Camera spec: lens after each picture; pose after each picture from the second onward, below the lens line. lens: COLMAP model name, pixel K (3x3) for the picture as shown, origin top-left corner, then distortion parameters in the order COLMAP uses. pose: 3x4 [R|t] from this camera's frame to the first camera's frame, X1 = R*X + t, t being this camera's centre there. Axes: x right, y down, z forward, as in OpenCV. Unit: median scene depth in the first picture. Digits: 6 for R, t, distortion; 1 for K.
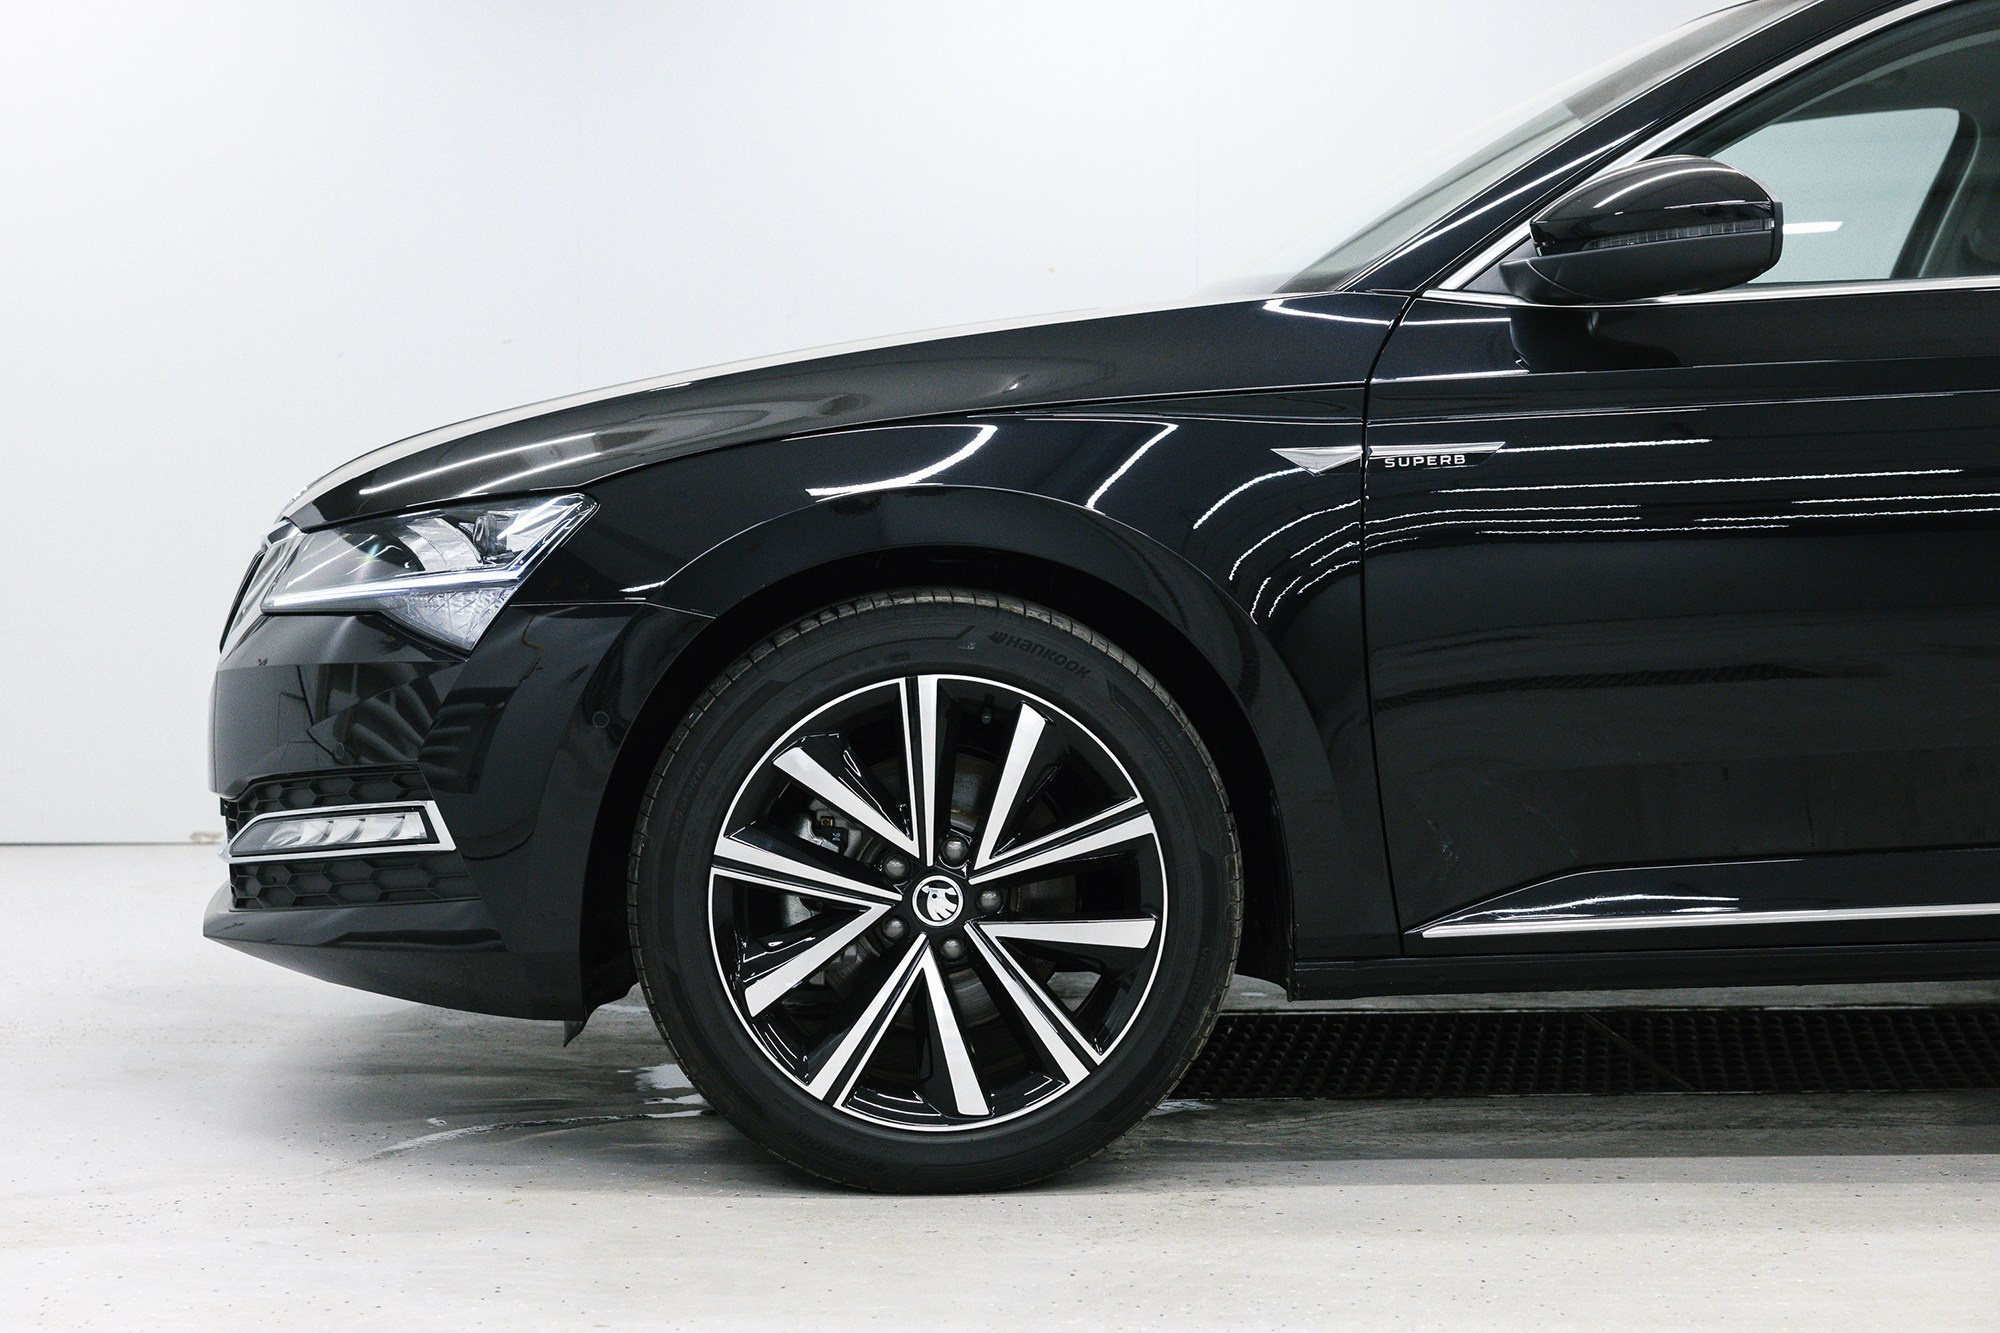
lens RADIAL K [[3404.2, 0, 1000.0], [0, 3404.2, 666.5], [0, 0, 1]] dist [-0.028707, -0.119100]
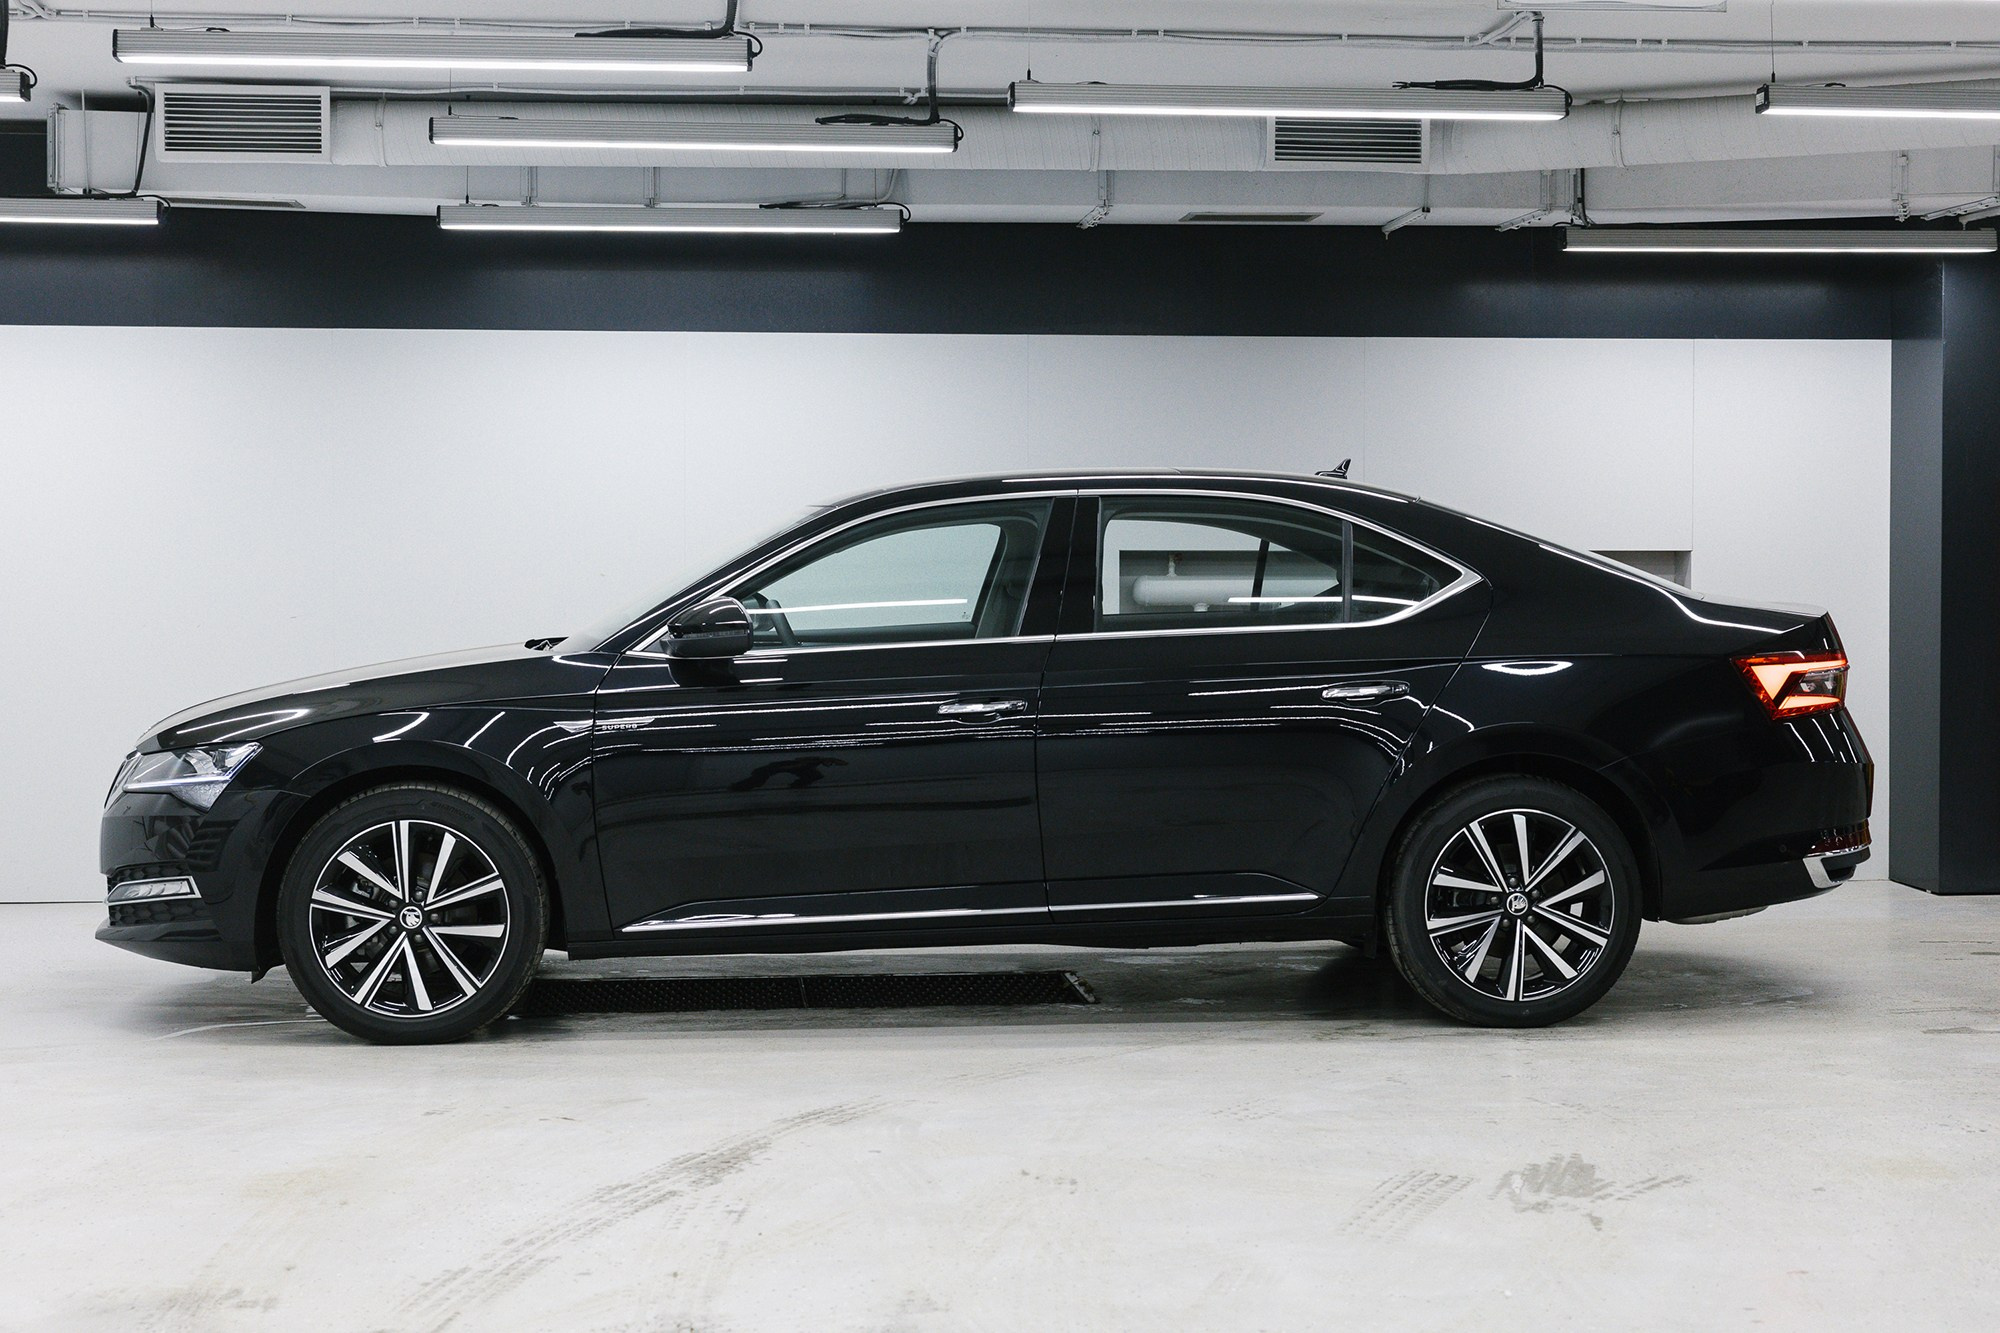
lens RADIAL K [[2910.5, 0, 1000.0], [0, 2910.5, 666.5], [0, 0, 1]] dist [0.046529, -0.021006]
pose [[0.999654, -0.004643, 0.025903, 0.331164], [0.005428, 0.999525, -0.030321, -0.039506], [-0.025750, 0.030451, 0.999205, -0.997824]]
